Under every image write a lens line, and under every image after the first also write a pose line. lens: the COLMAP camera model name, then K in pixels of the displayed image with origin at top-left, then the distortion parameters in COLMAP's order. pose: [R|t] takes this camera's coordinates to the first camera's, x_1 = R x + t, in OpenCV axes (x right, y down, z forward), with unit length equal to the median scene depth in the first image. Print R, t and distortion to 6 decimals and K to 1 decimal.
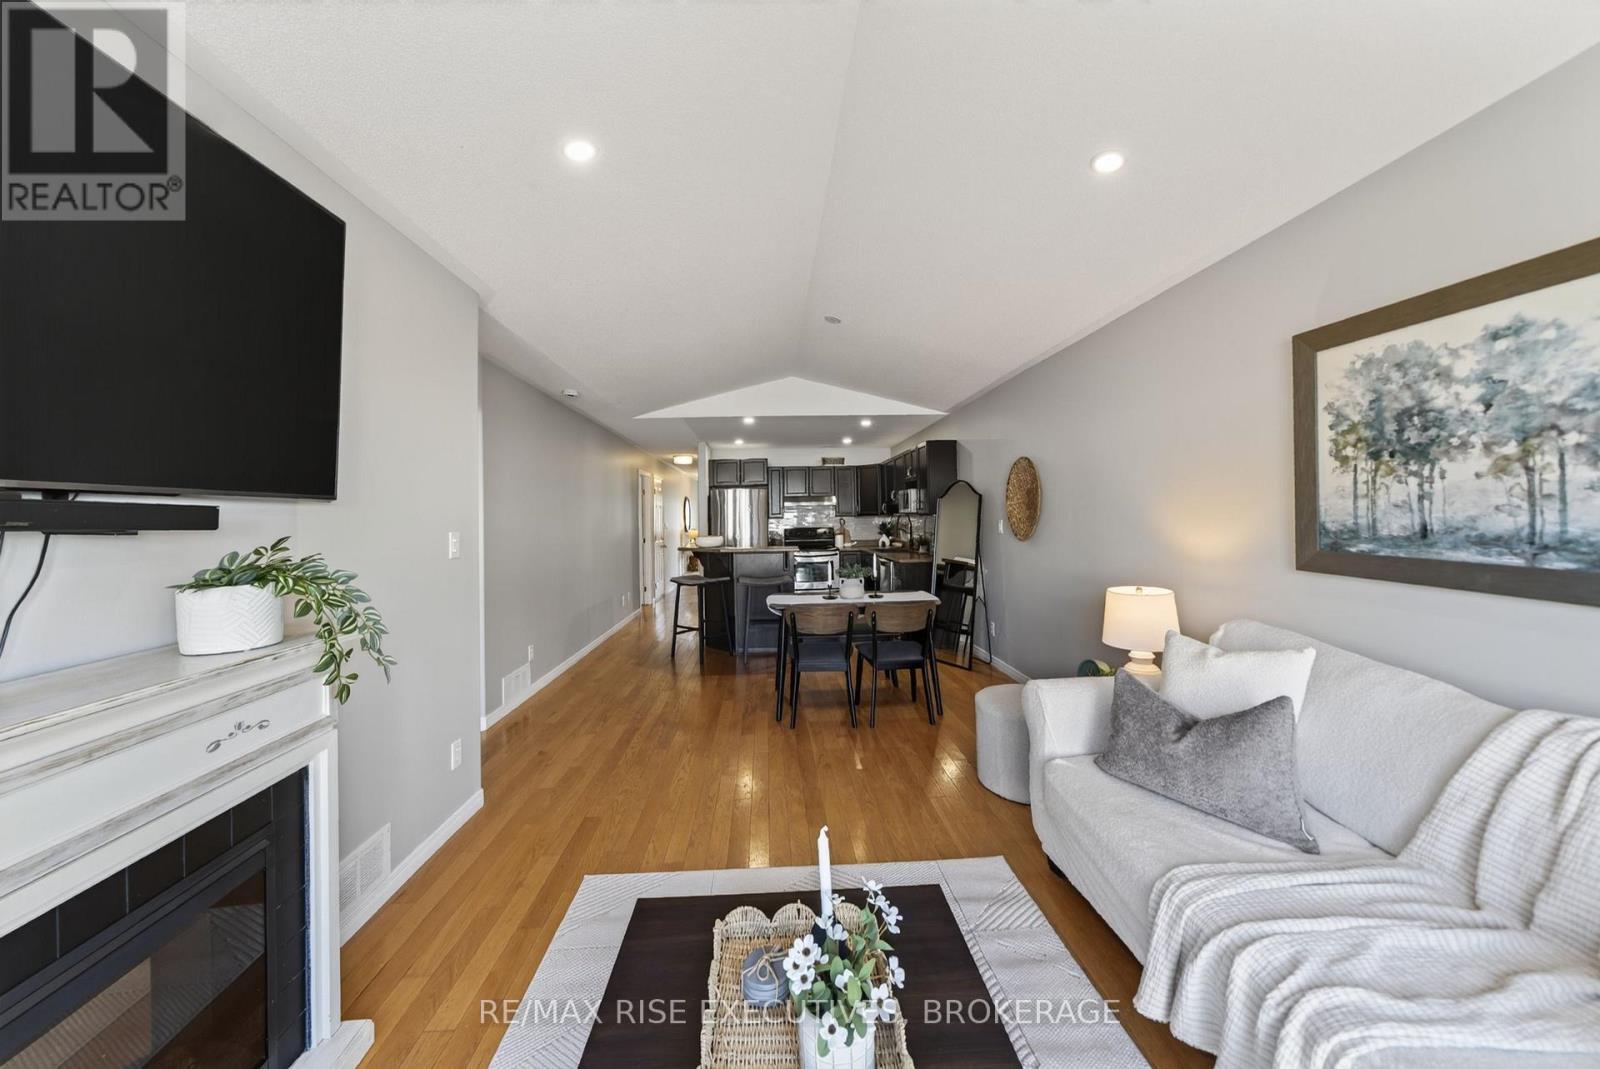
lens RADIAL K [[571.8, 0, 803.2], [0, 571.8, 525.9], [0, 0, 1]] dist [0.019118, -0.000032]
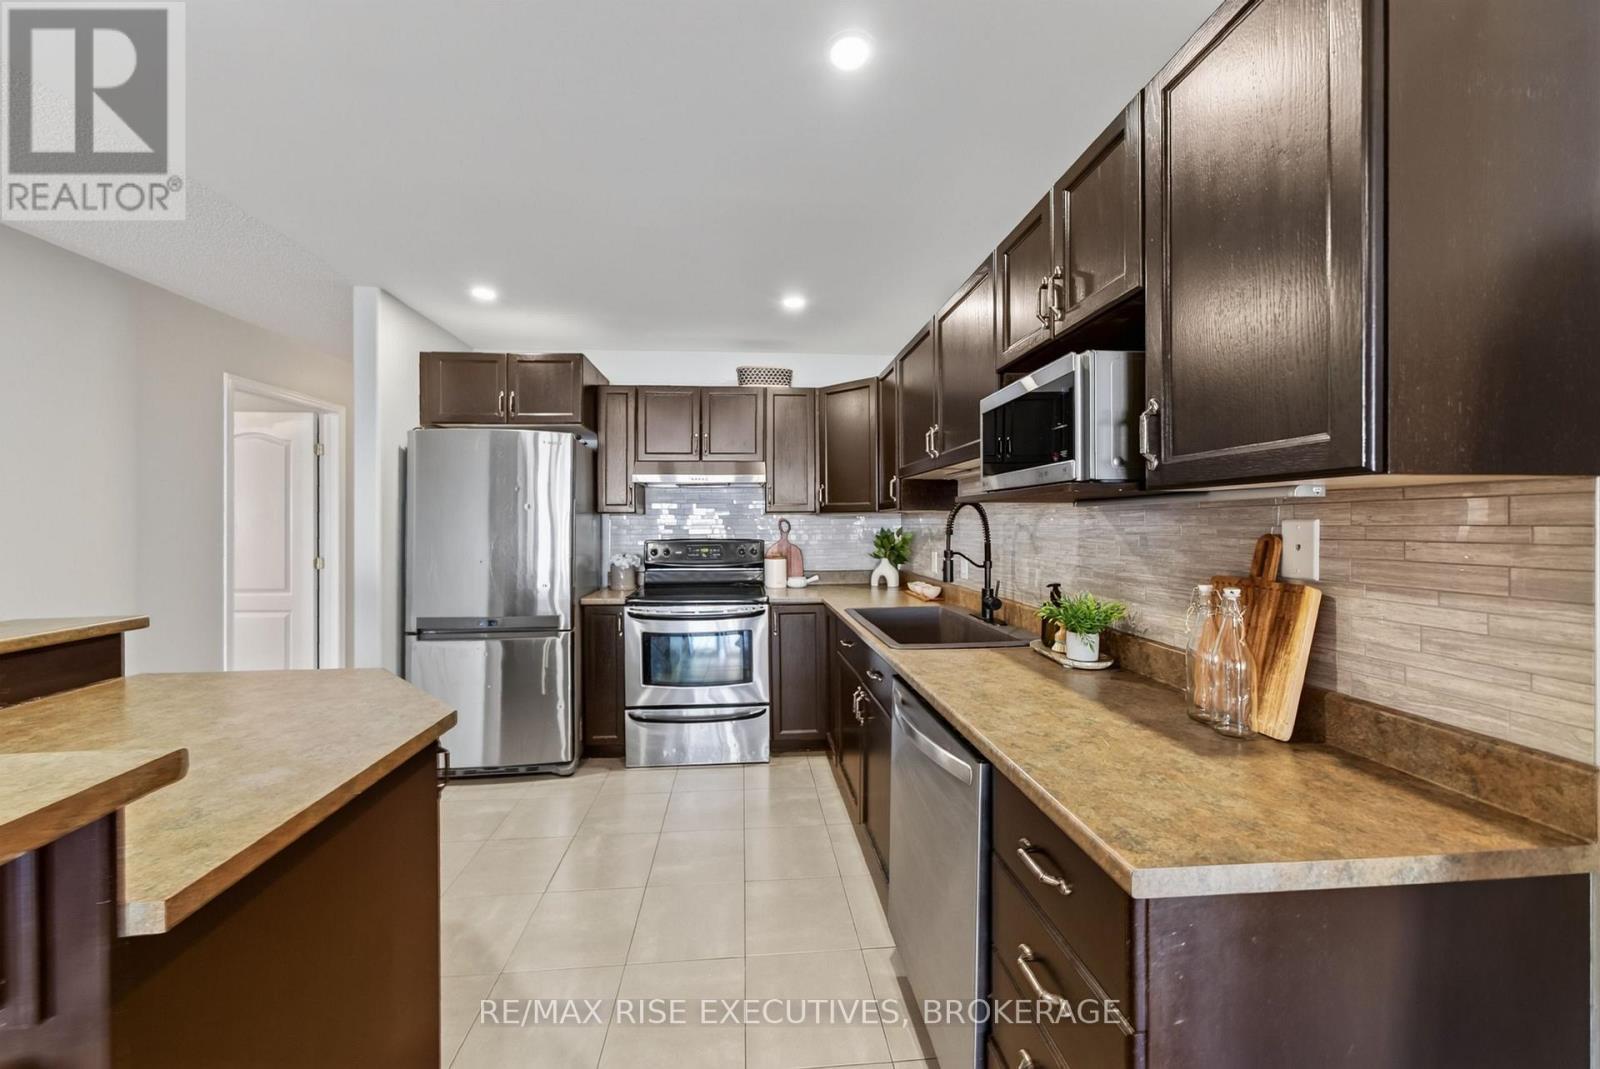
lens RADIAL K [[571.8, 0, 803.2], [0, 571.8, 525.9], [0, 0, 1]] dist [0.019118, -0.000032]
pose [[0.998755, 0.020739, 0.045361, 0.070593], [-0.020460, 0.999769, -0.006599, -0.005397], [-0.045488, 0.005663, 0.998949, 0.656478]]
